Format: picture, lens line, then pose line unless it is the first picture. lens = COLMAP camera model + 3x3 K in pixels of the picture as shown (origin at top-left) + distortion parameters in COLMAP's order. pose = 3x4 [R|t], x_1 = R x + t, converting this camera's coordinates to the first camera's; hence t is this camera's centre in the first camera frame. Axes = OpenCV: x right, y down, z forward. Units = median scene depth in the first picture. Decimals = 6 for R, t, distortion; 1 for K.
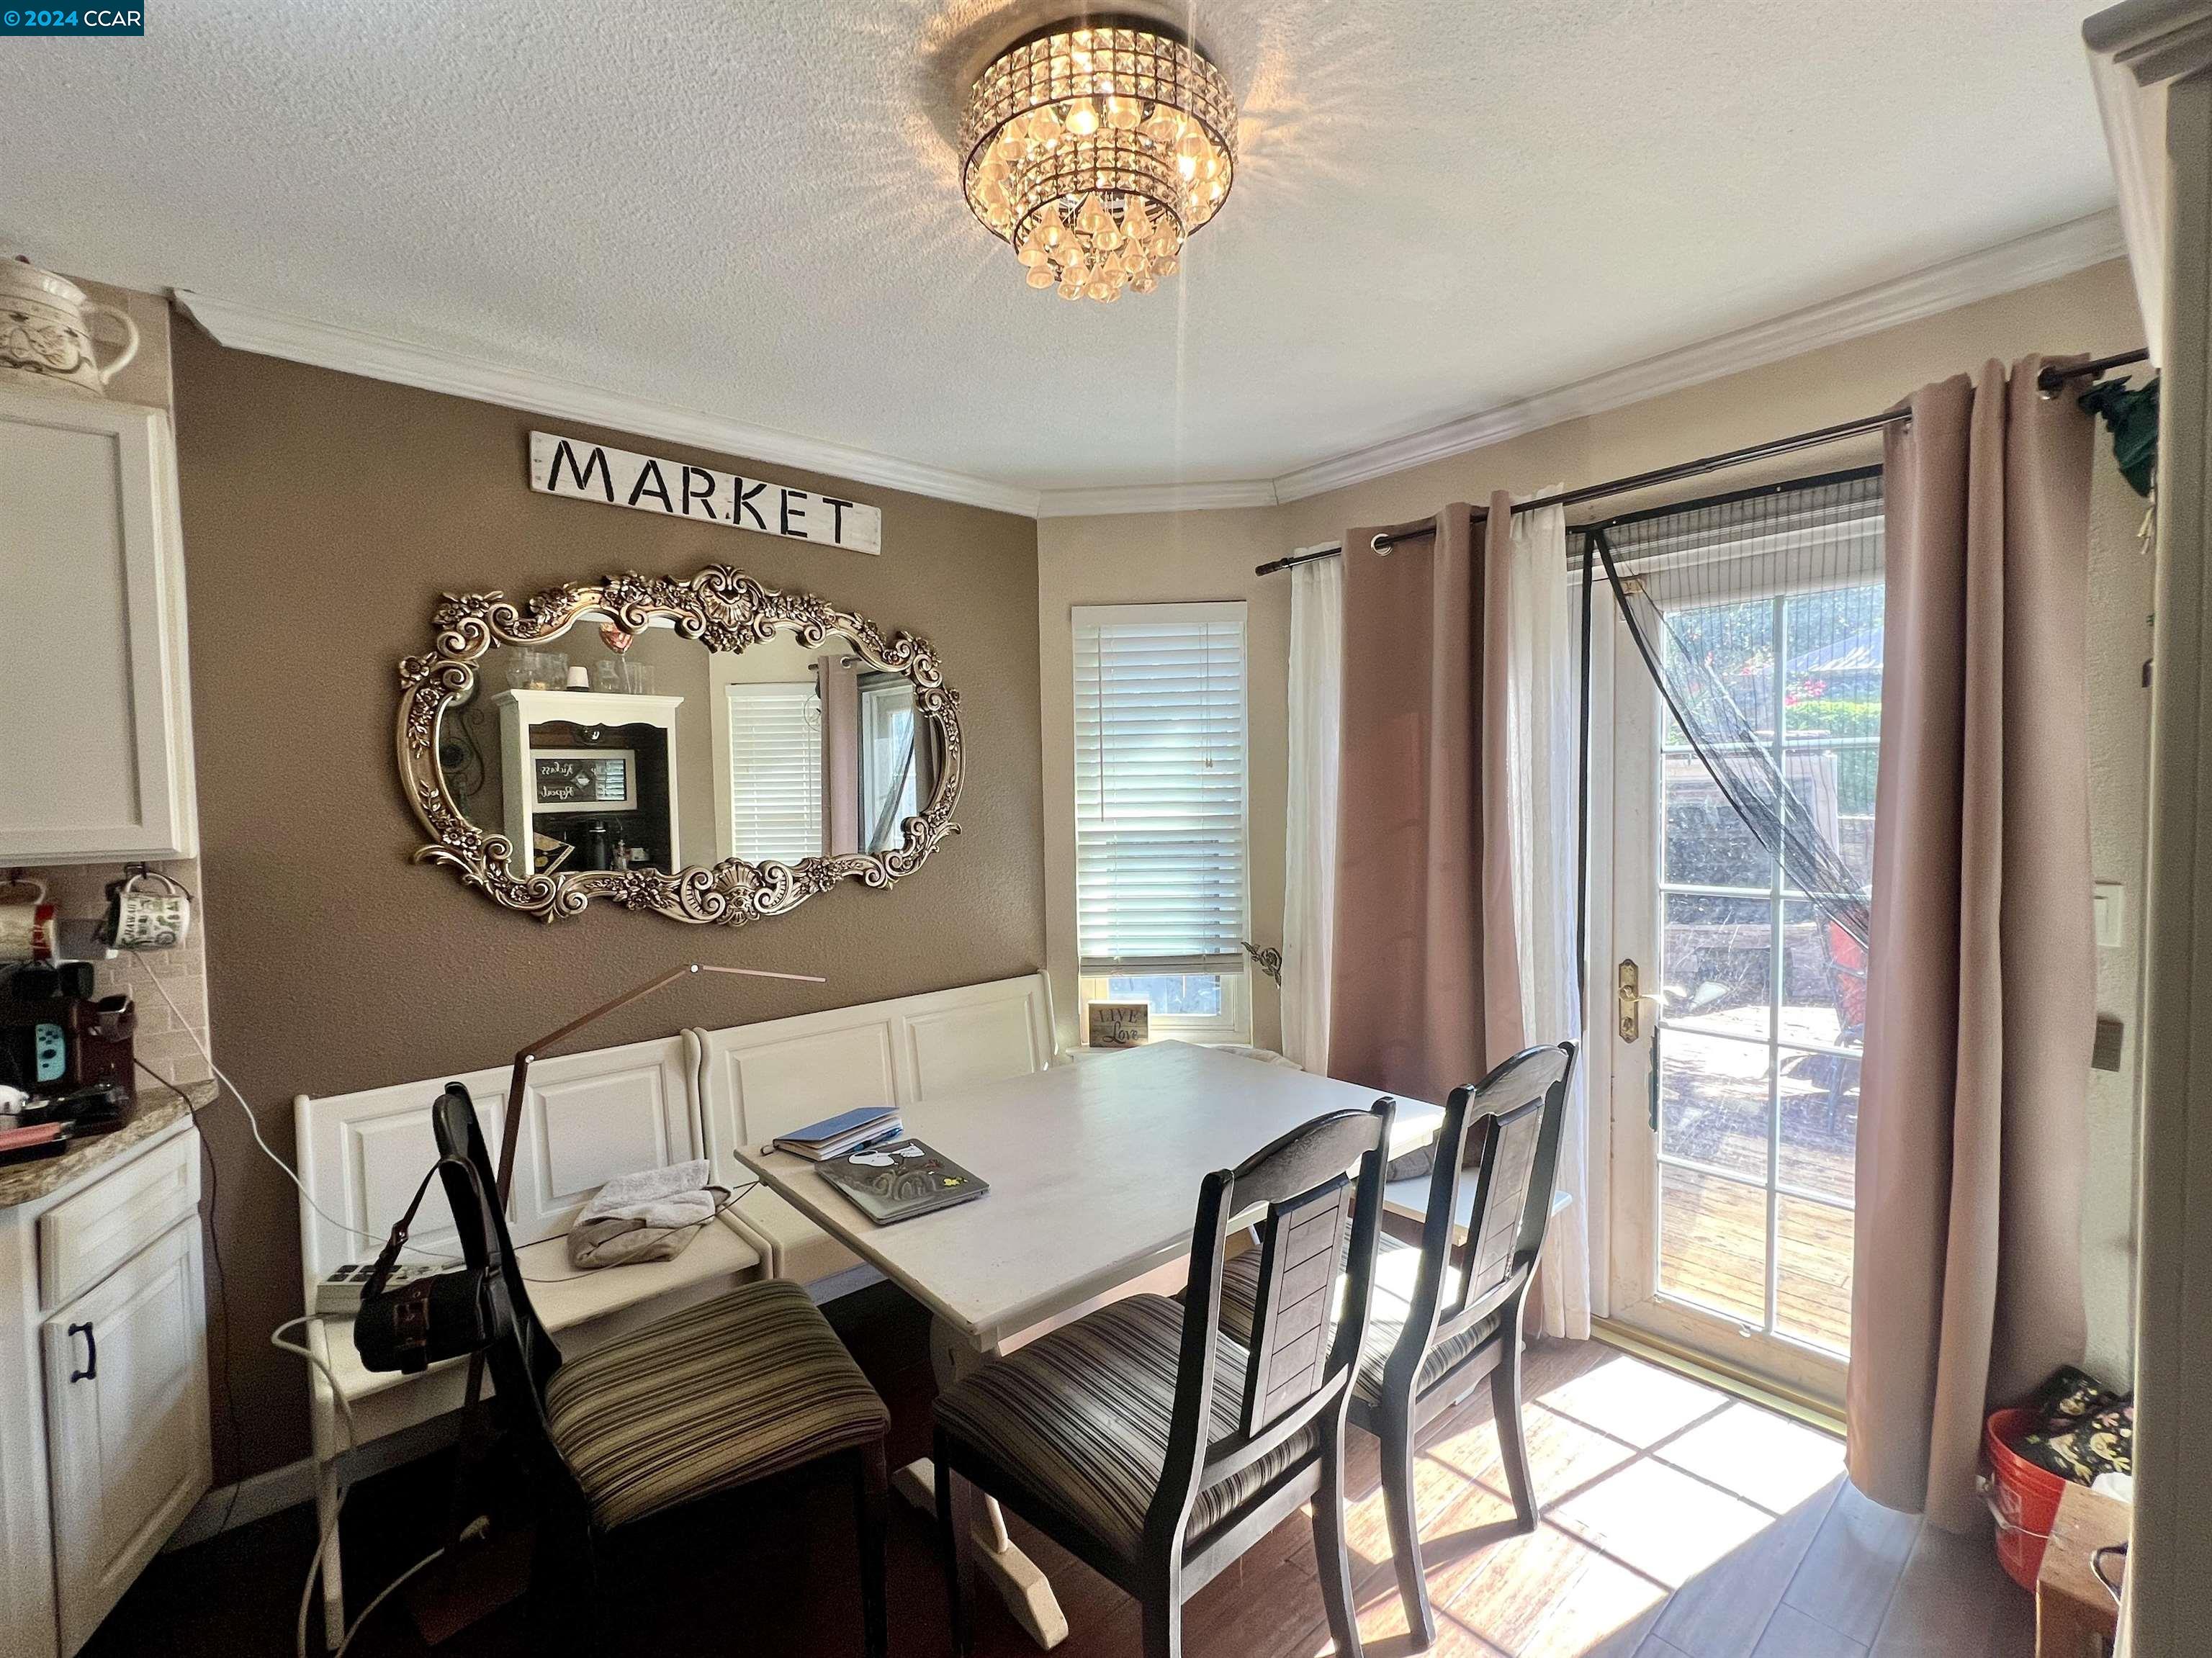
lens RADIAL K [[962.3, 0, 1066.8], [0, 962.3, 832.1], [0, 0, 1]] dist [-0.006971, -0.000270]
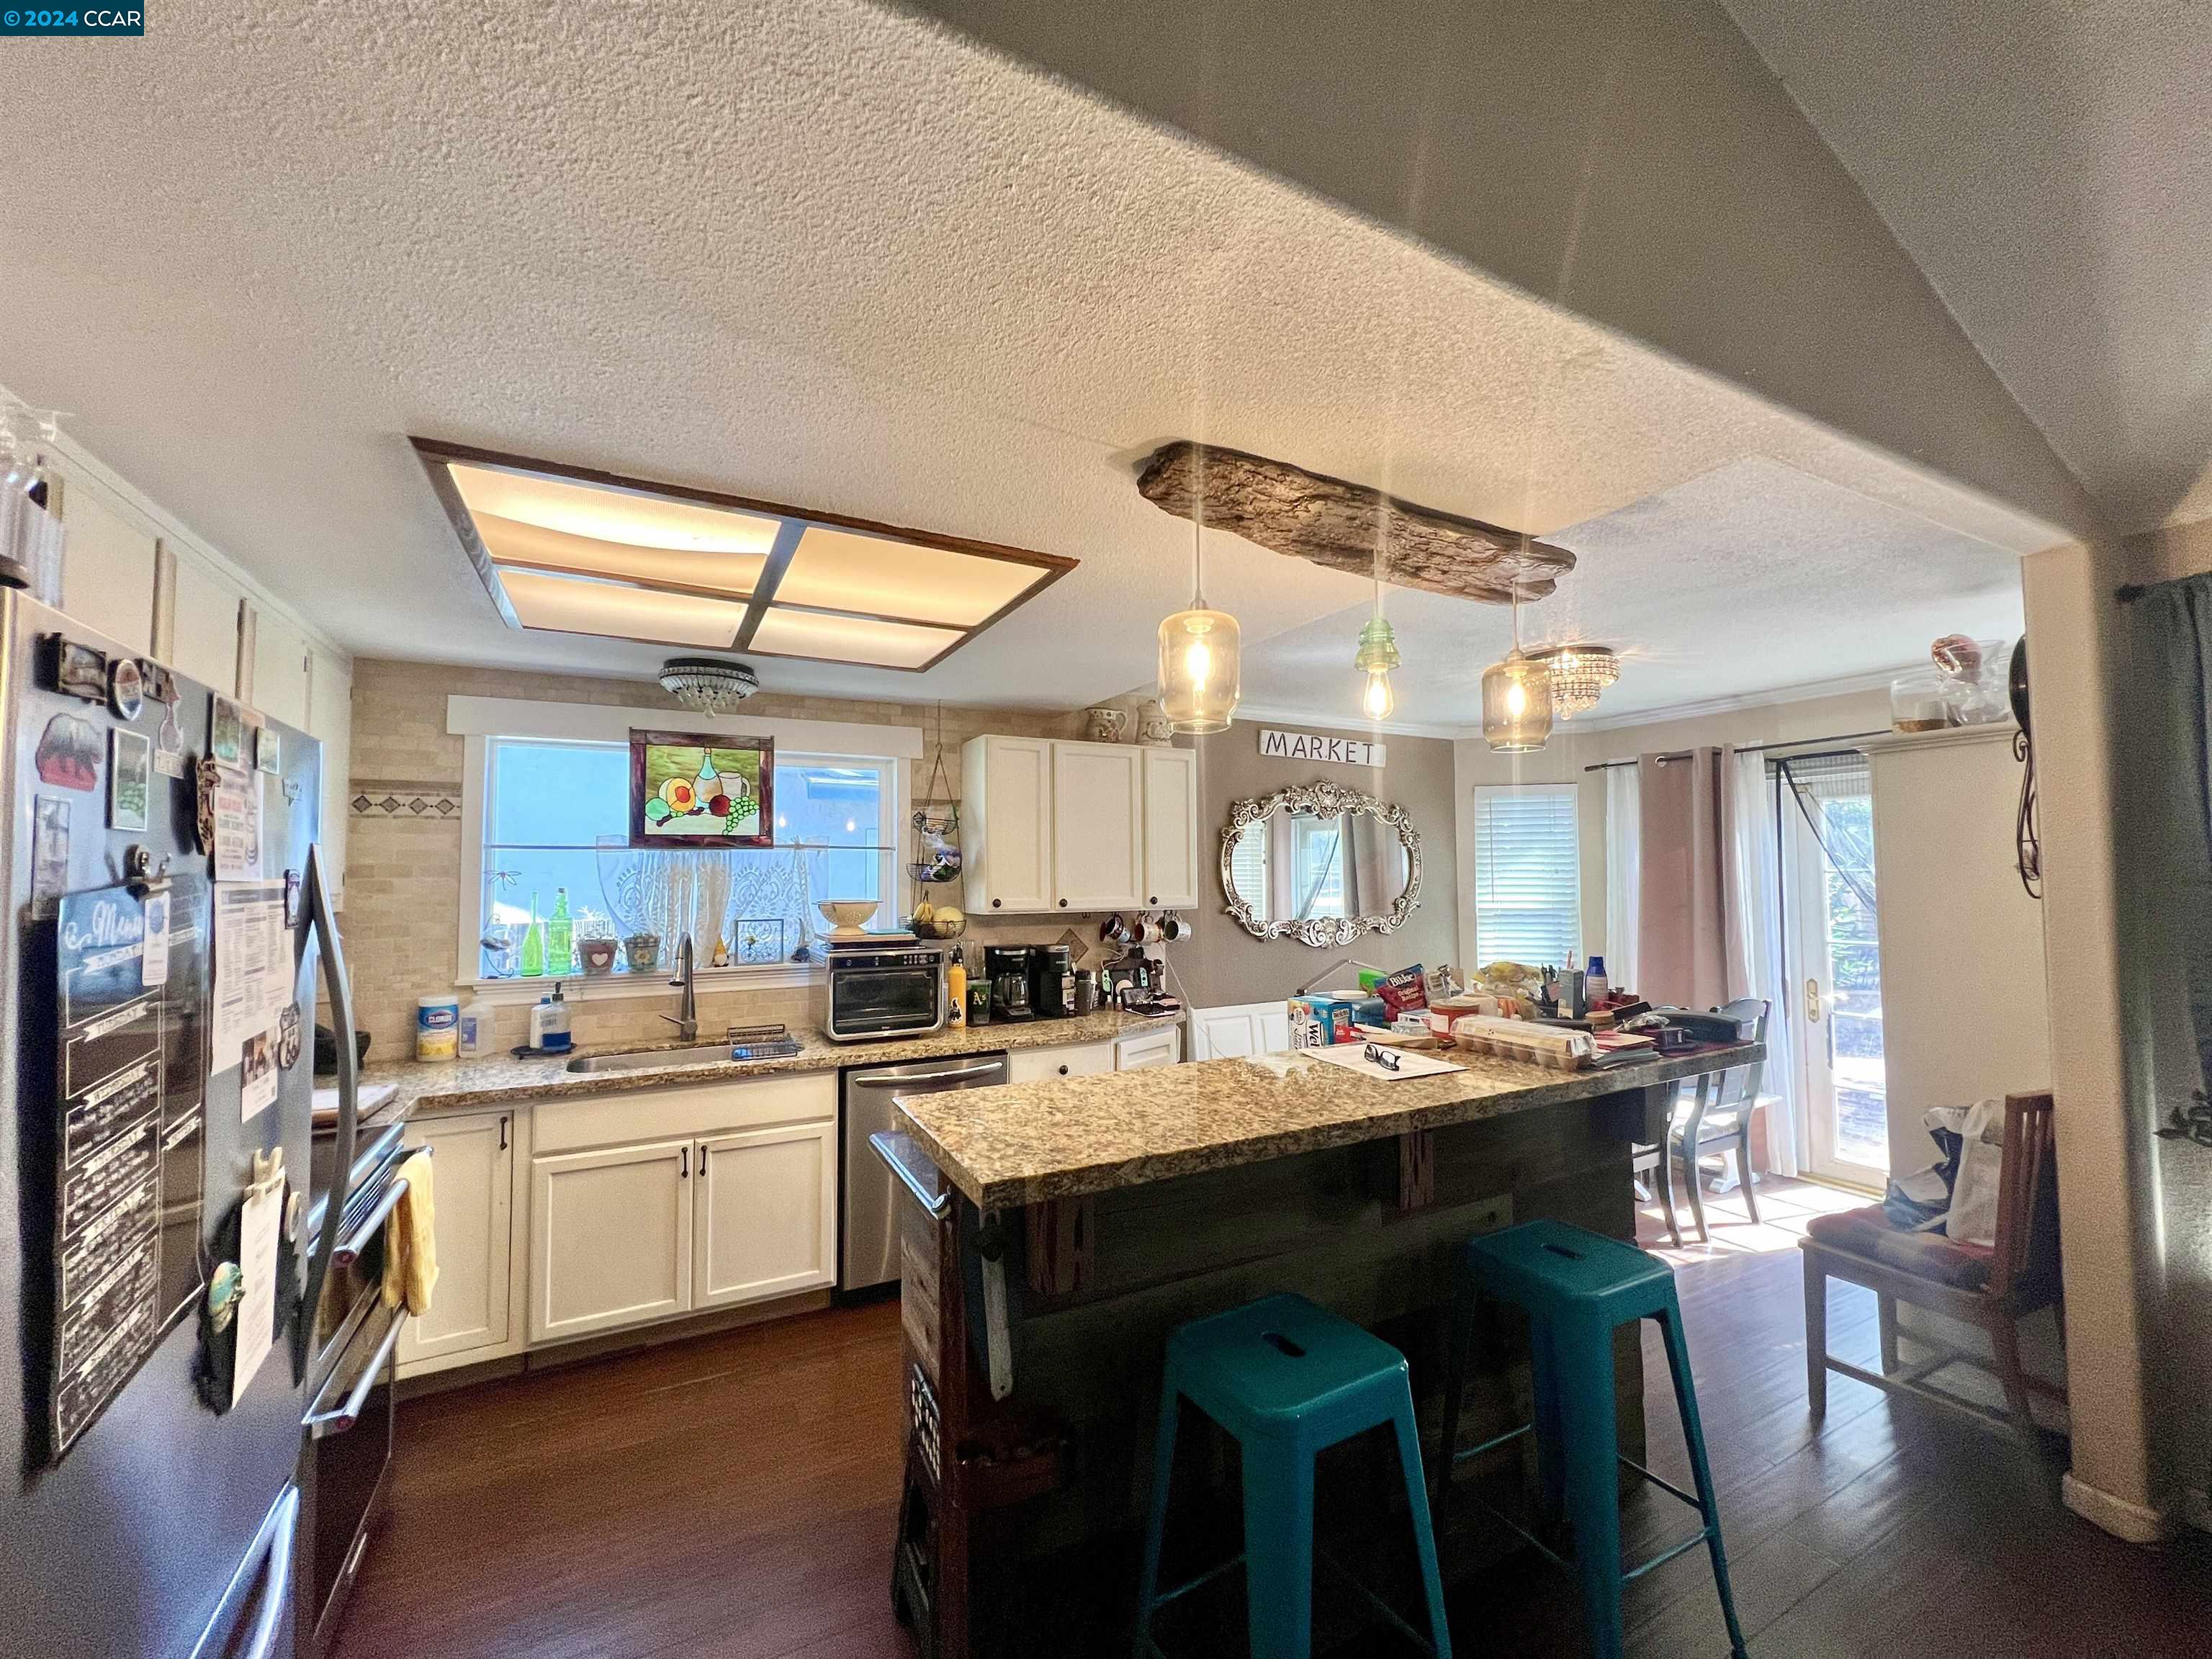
lens RADIAL K [[887.4, 0, 1106.5], [0, 887.4, 837.3], [0, 0, 1]] dist [-0.005990, 0.000984]
pose [[0.977487, 0.003229, -0.210970, -0.422372], [-0.021157, 0.996344, -0.082776, 0.026912], [0.209932, 0.085376, 0.973981, -1.044438]]
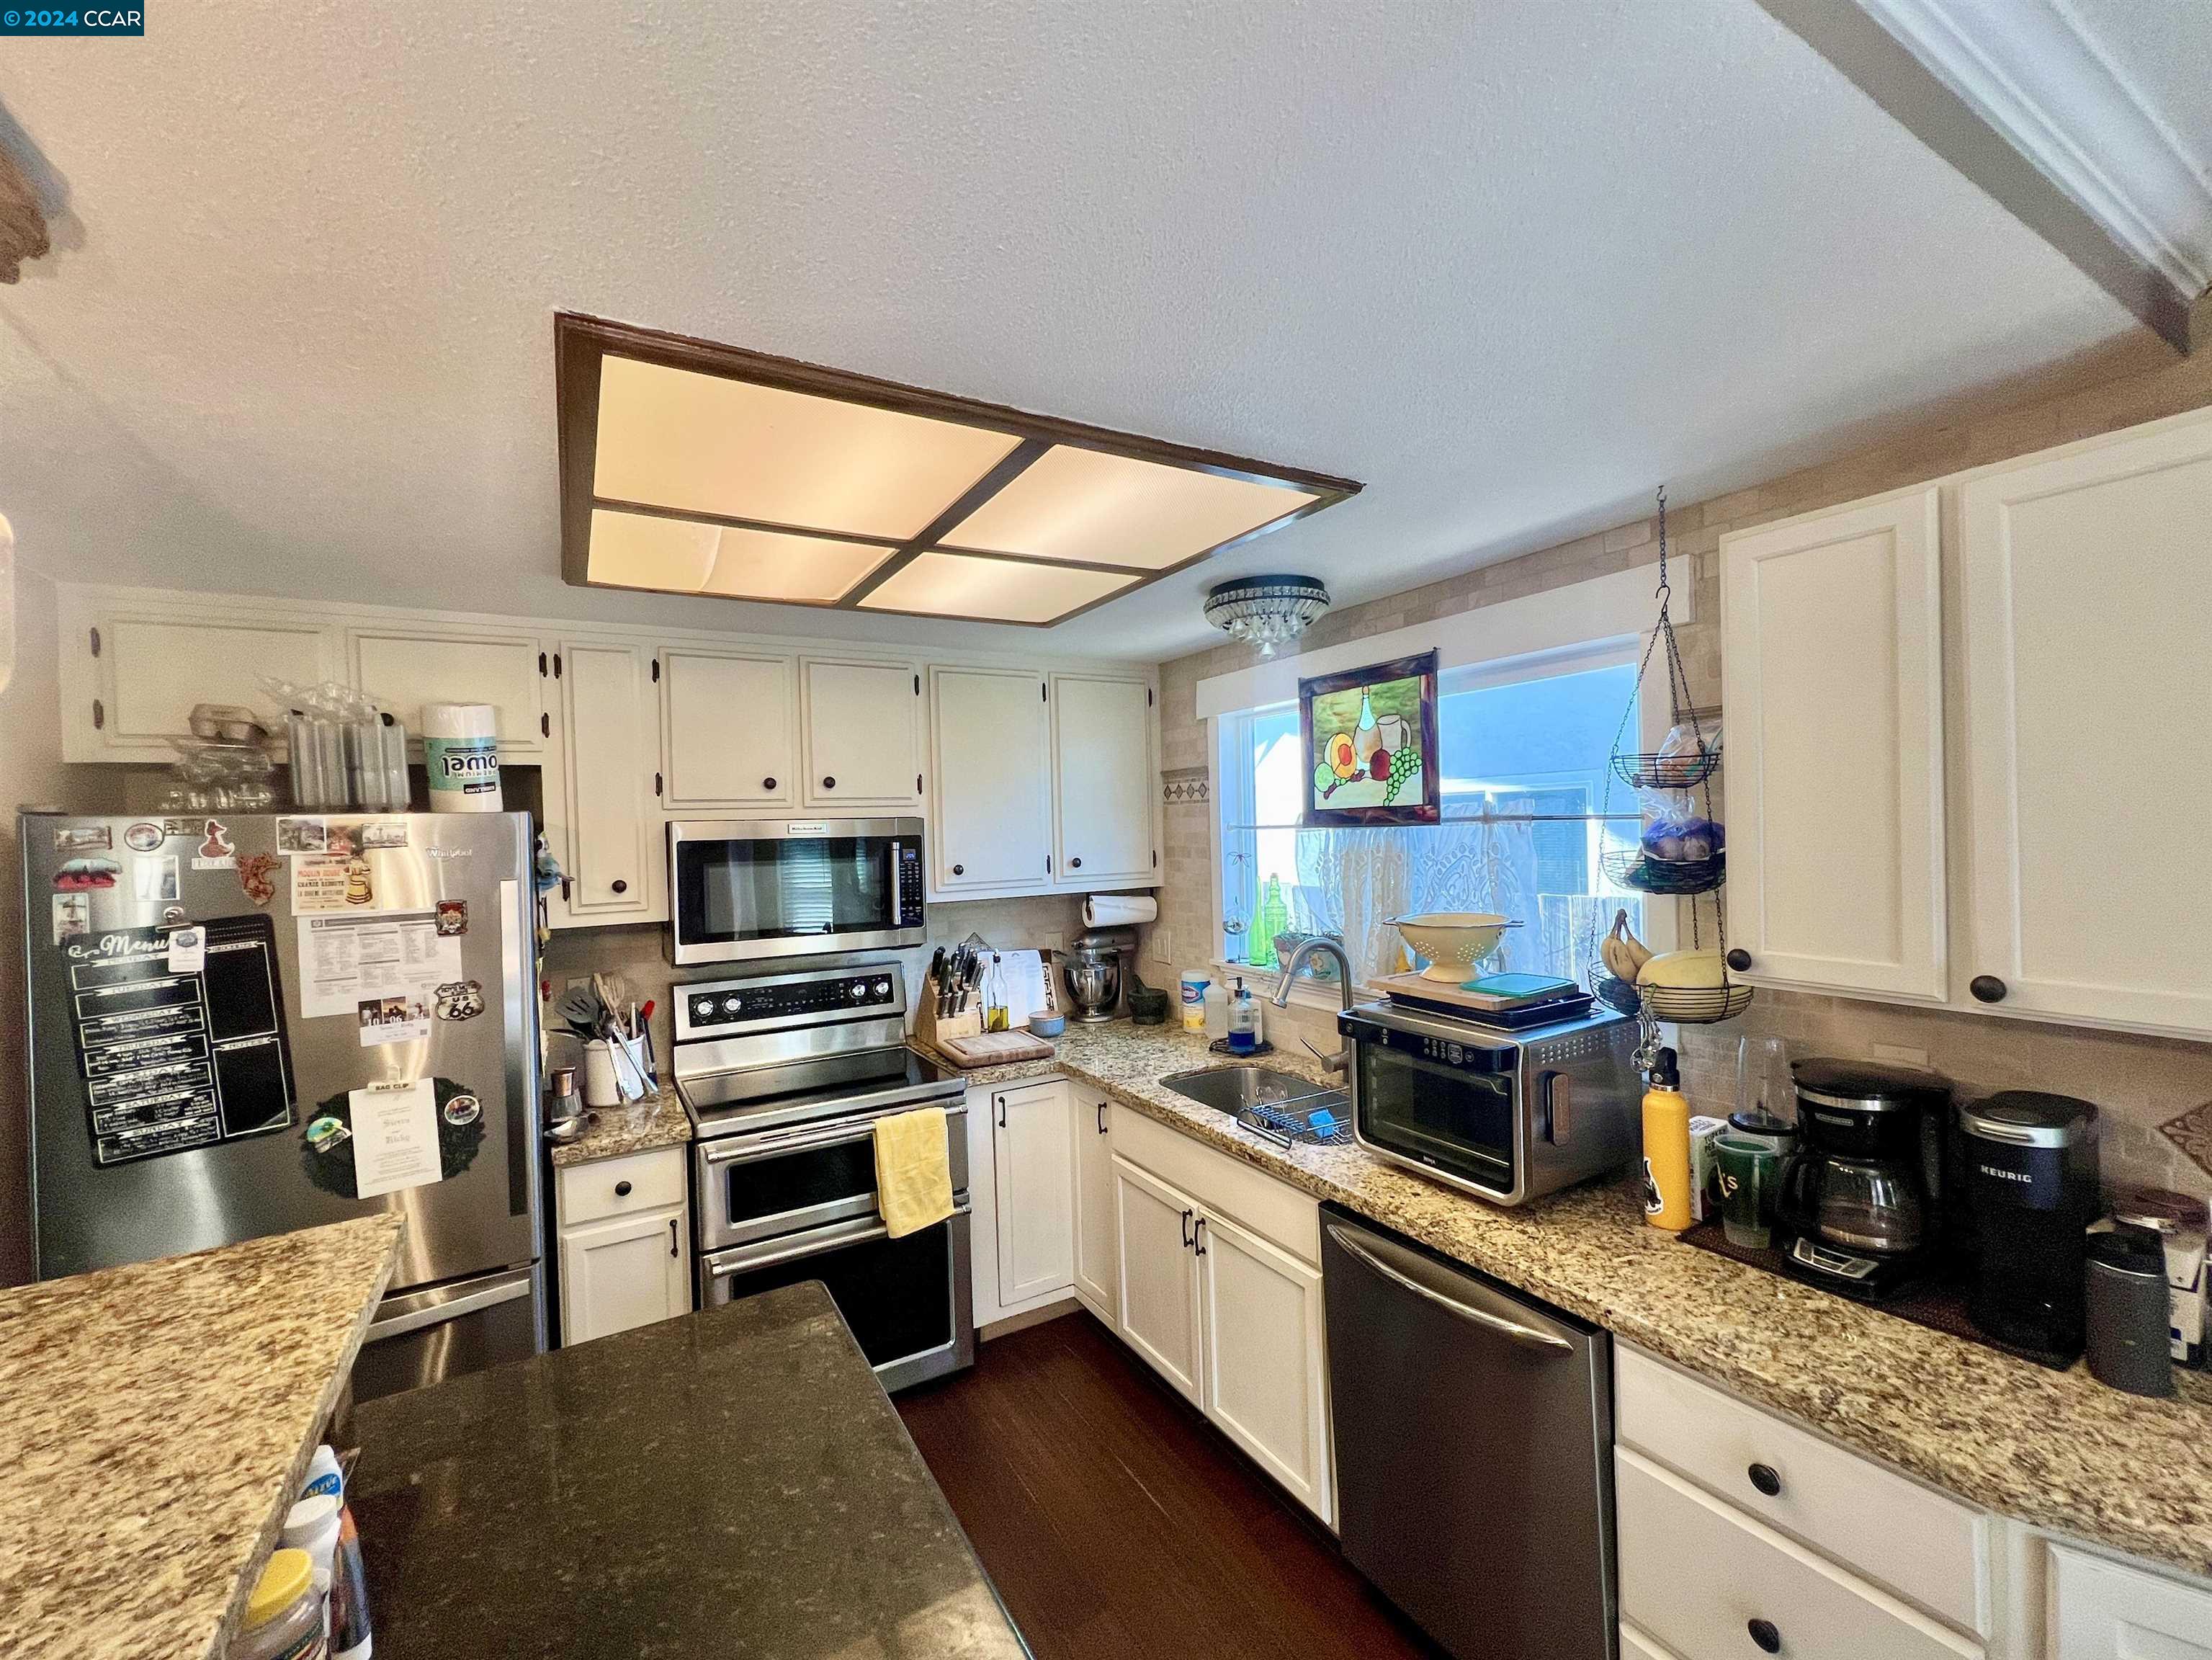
lens RADIAL K [[917.3, 0, 1108.1], [0, 917.3, 836.3], [0, 0, 1]] dist [-0.007107, -0.000036]
pose [[-0.170245, 0.036168, -0.984738, -0.252646], [-0.011233, 0.999190, 0.038641, -0.083445], [0.985338, 0.017640, -0.169701, 0.070210]]
